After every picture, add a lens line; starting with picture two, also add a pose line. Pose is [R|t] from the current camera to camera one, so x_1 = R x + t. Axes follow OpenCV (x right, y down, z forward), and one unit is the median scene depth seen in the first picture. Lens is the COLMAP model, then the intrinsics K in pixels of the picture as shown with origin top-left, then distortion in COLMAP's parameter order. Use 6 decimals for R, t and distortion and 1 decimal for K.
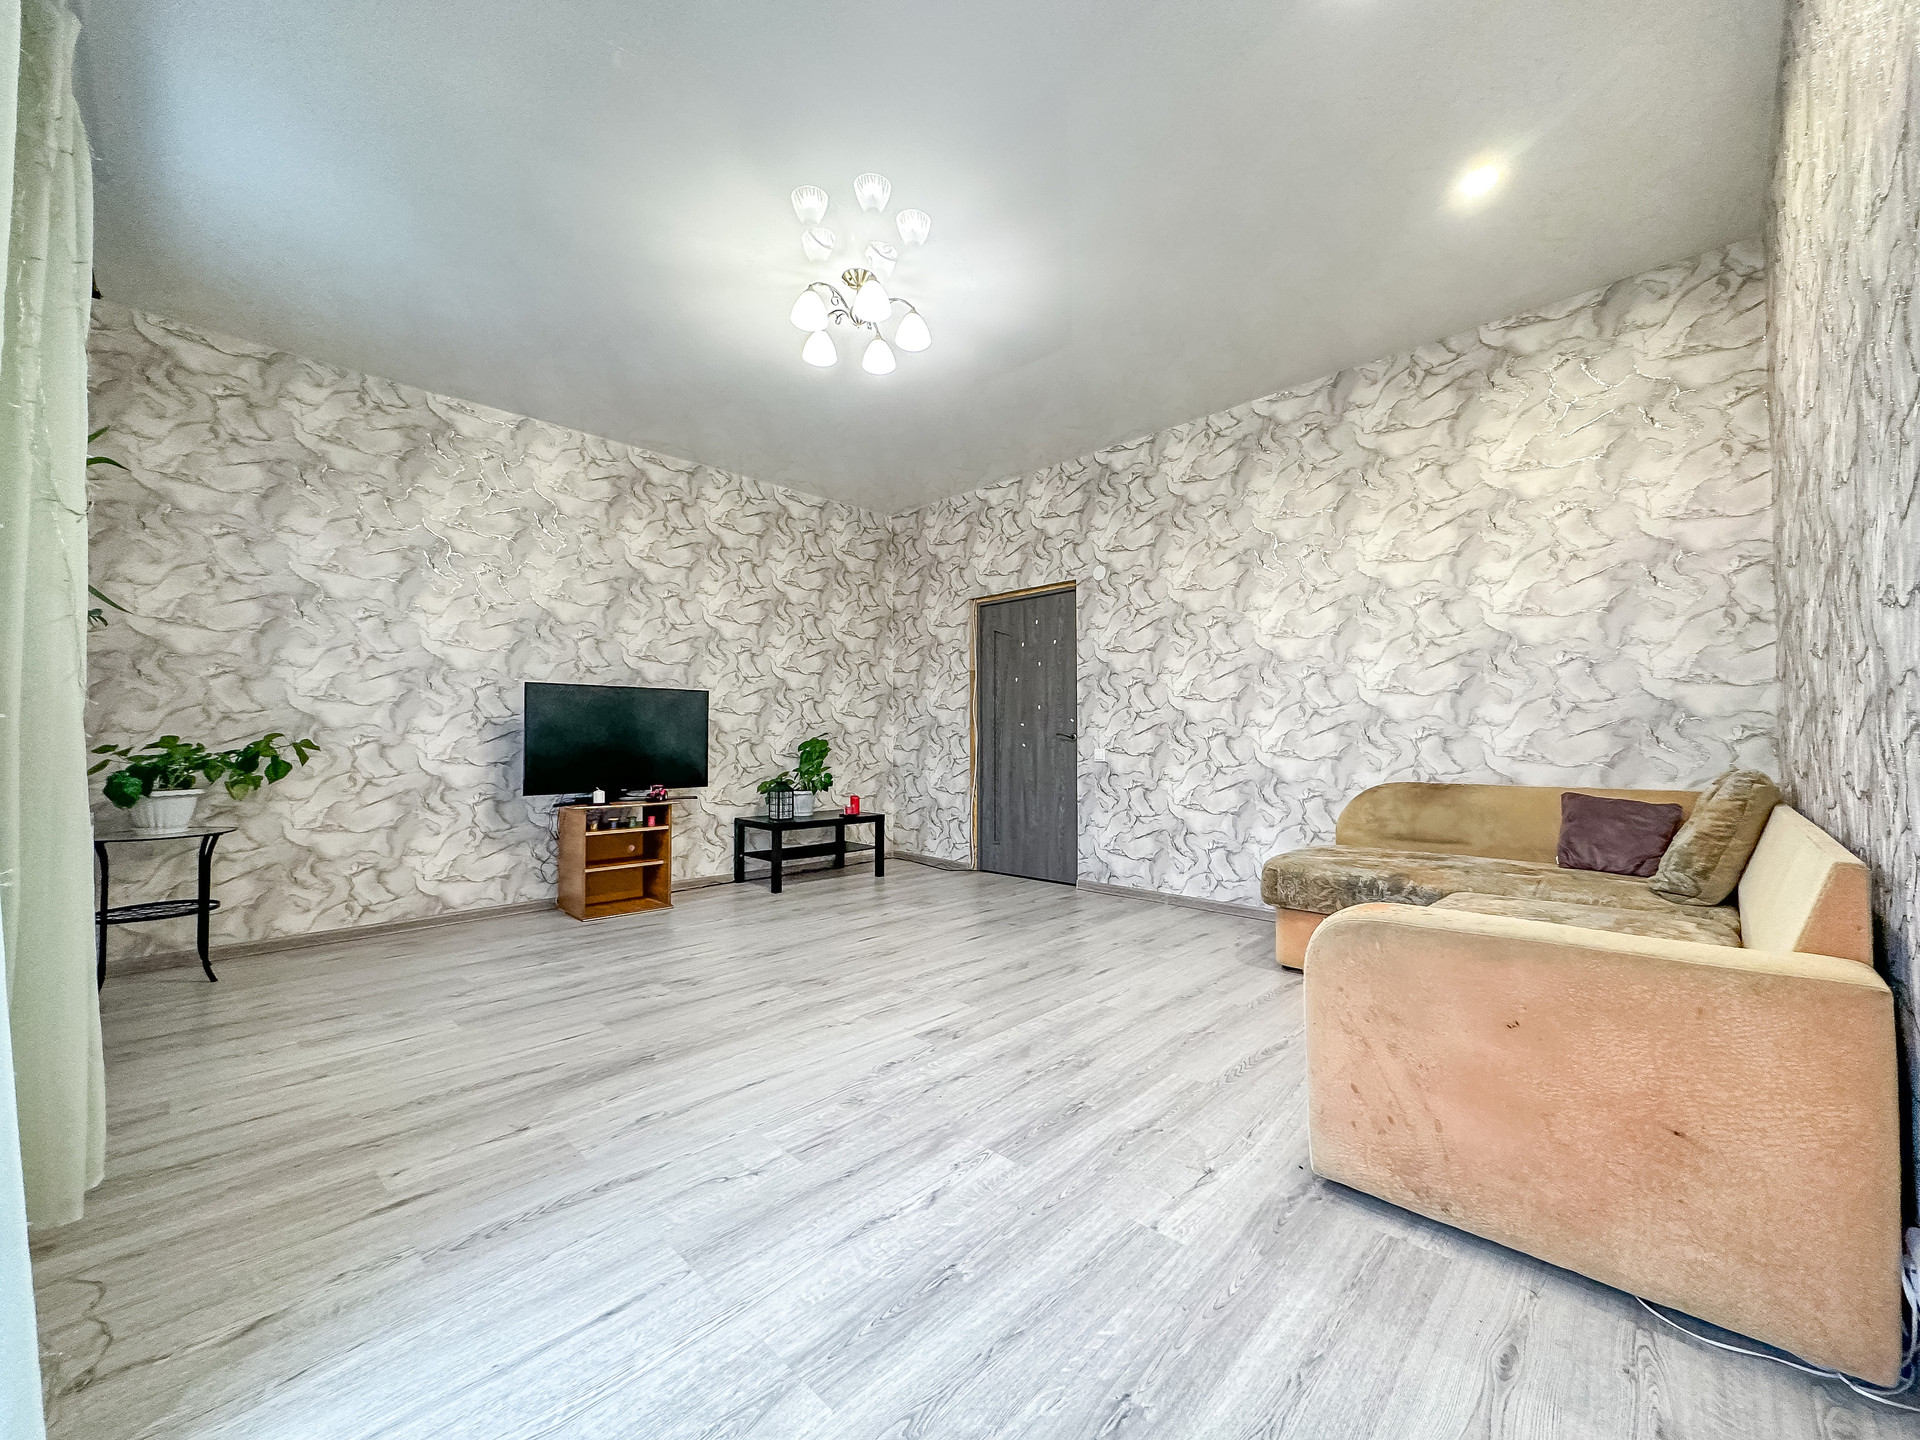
lens RADIAL K [[763.4, 0, 955.6], [0, 763.4, 727.7], [0, 0, 1]] dist [-0.004241, 0.000478]
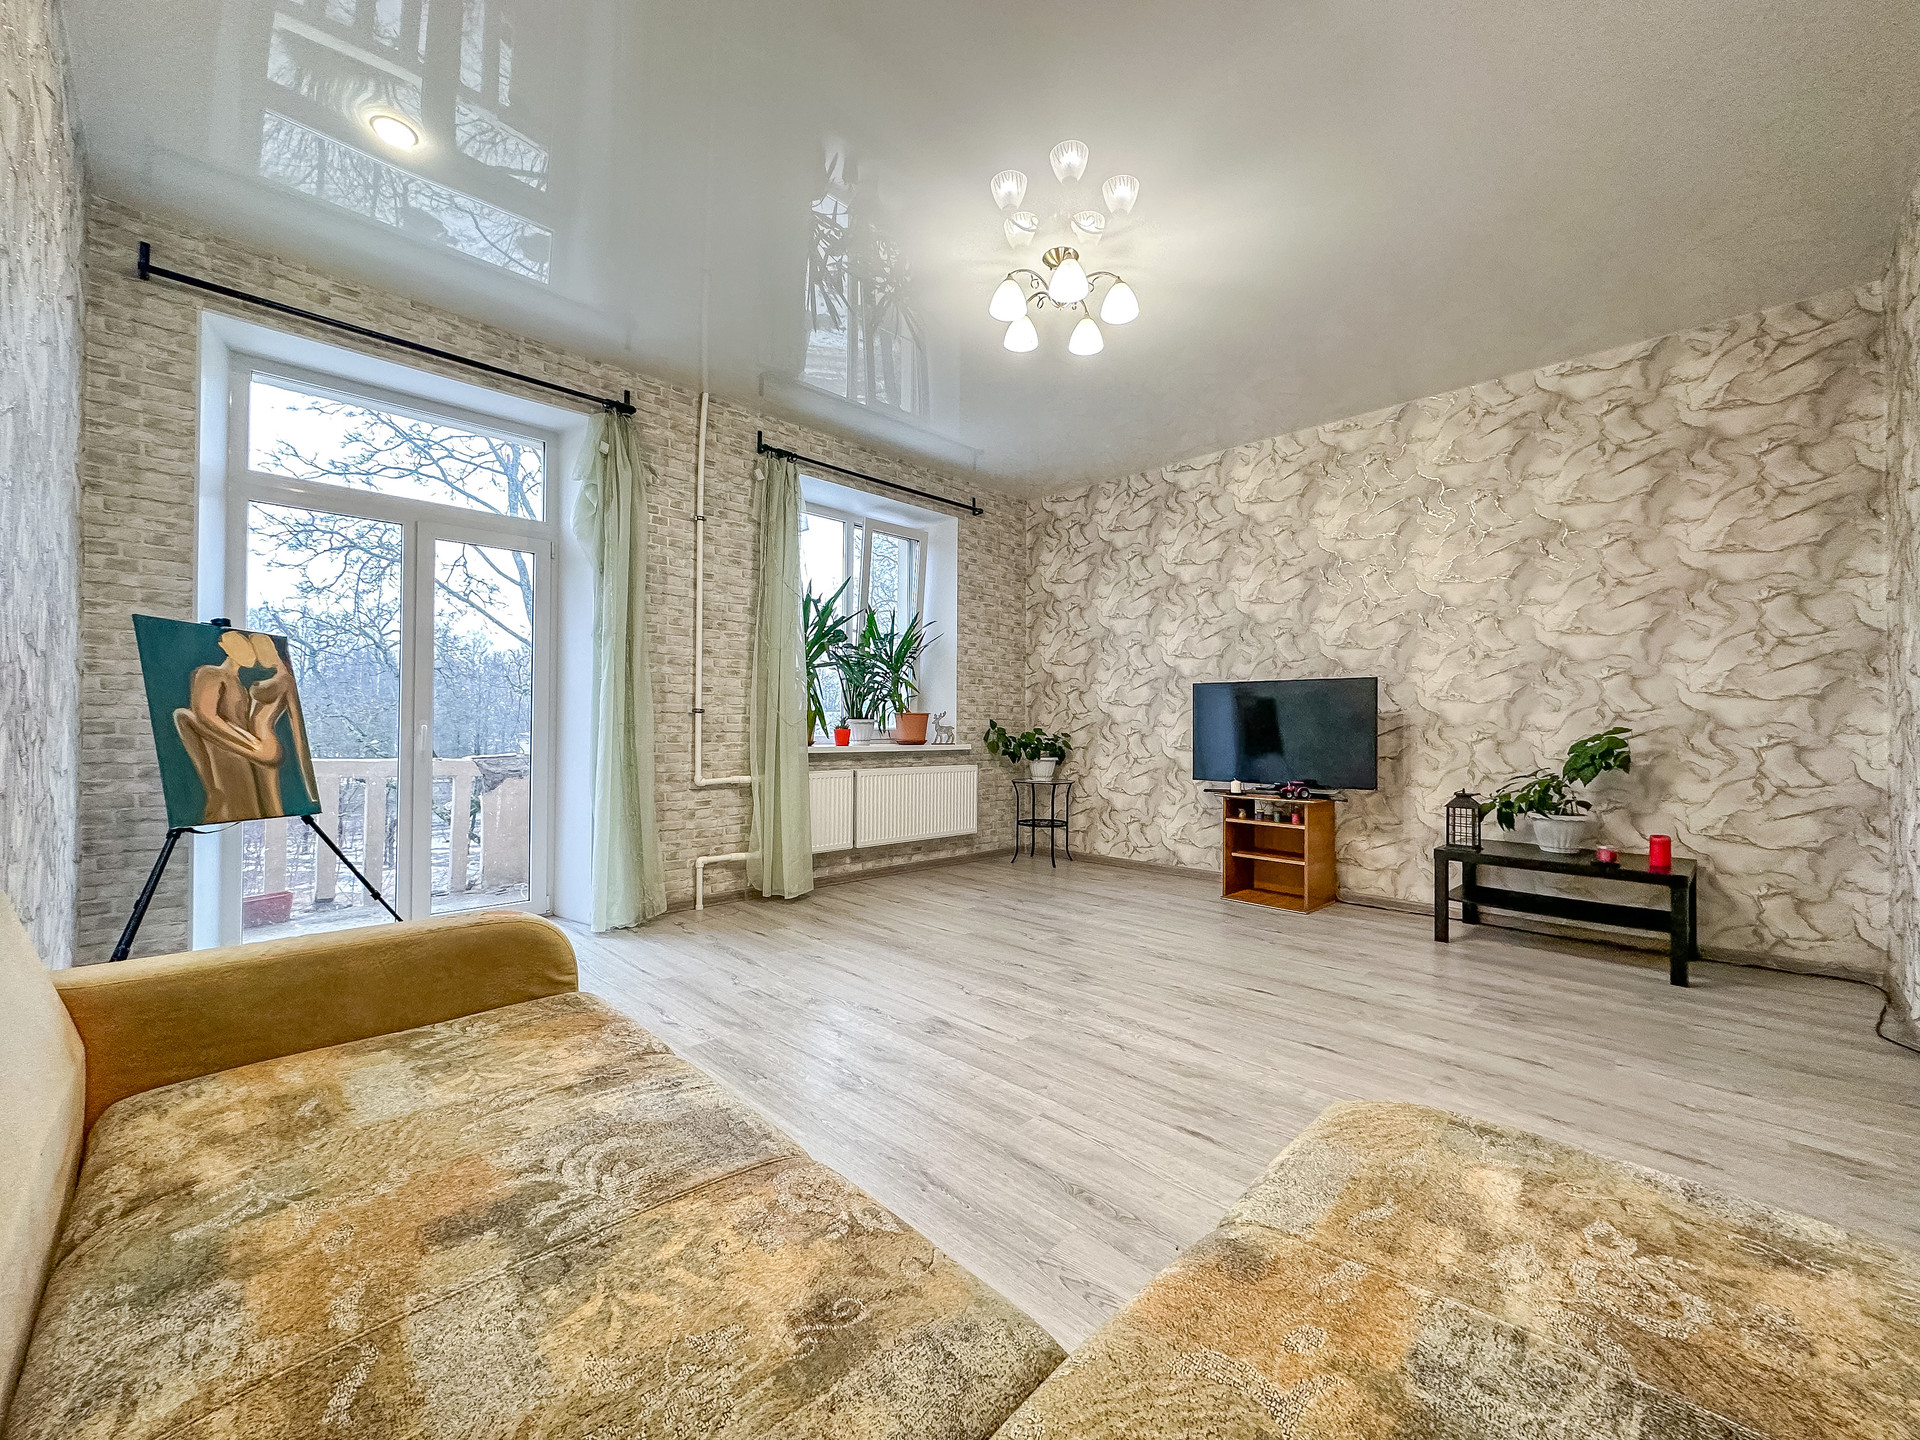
lens RADIAL K [[763.4, 0, 955.7], [0, 763.4, 717.5], [0, 0, 1]] dist [-0.004241, 0.000478]
pose [[-0.011810, -0.013846, -0.999834, 0.777238], [0.000877, 0.999904, -0.013858, 0.011290], [0.999930, -0.001041, -0.011797, 0.821526]]
